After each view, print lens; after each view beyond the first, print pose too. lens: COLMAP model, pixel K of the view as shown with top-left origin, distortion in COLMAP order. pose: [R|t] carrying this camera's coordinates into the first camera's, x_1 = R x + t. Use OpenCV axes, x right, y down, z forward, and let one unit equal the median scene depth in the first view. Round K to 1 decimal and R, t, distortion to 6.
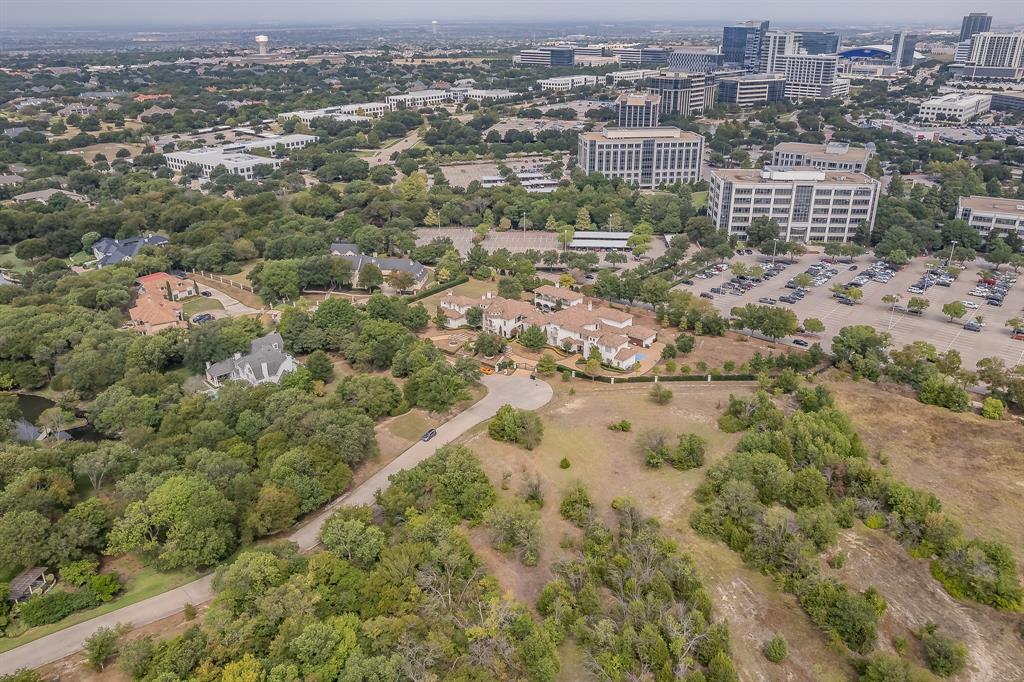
lens RADIAL K [[776.2, 0, 510.0], [0, 776.2, 349.0], [0, 0, 1]] dist [-0.074701, 0.072138]
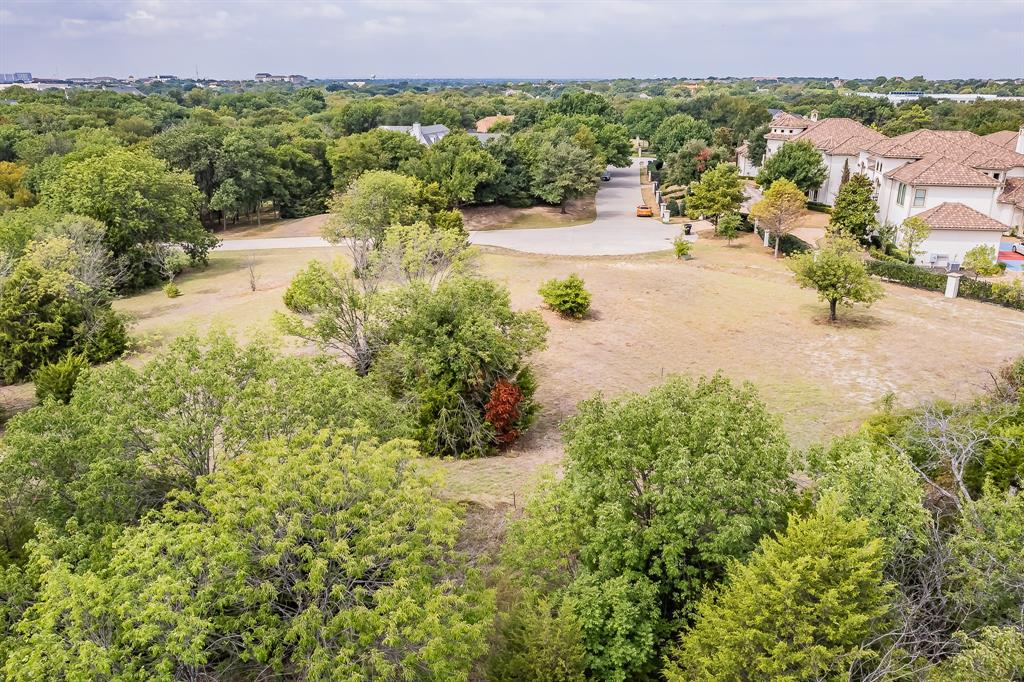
lens RADIAL K [[776.2, 0, 510.0], [0, 776.2, 349.0], [0, 0, 1]] dist [-0.074701, 0.072138]
pose [[0.526570, 0.298846, -0.795874, 0.311312], [-0.347976, 0.929926, 0.118952, 0.077597], [0.775652, 0.214308, 0.593663, 0.705442]]
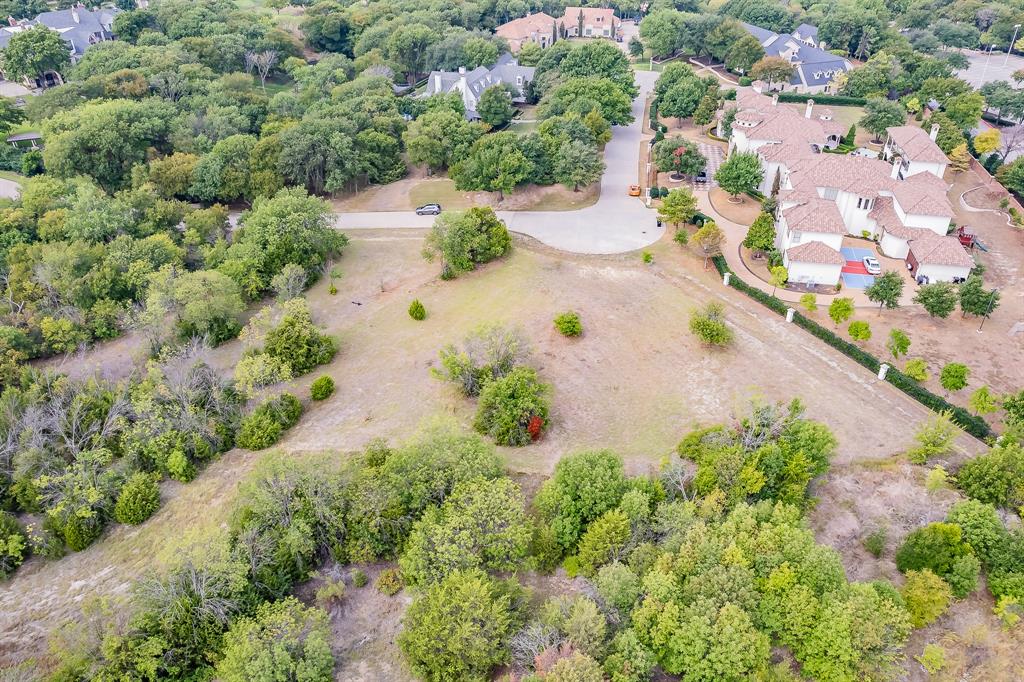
lens RADIAL K [[776.2, 0, 510.0], [0, 776.2, 349.0], [0, 0, 1]] dist [-0.074701, 0.072138]
pose [[0.500391, 0.494567, -0.710642, 0.425526], [-0.349878, 0.866297, 0.356531, -0.046878], [0.791956, 0.070233, 0.606525, 0.567913]]
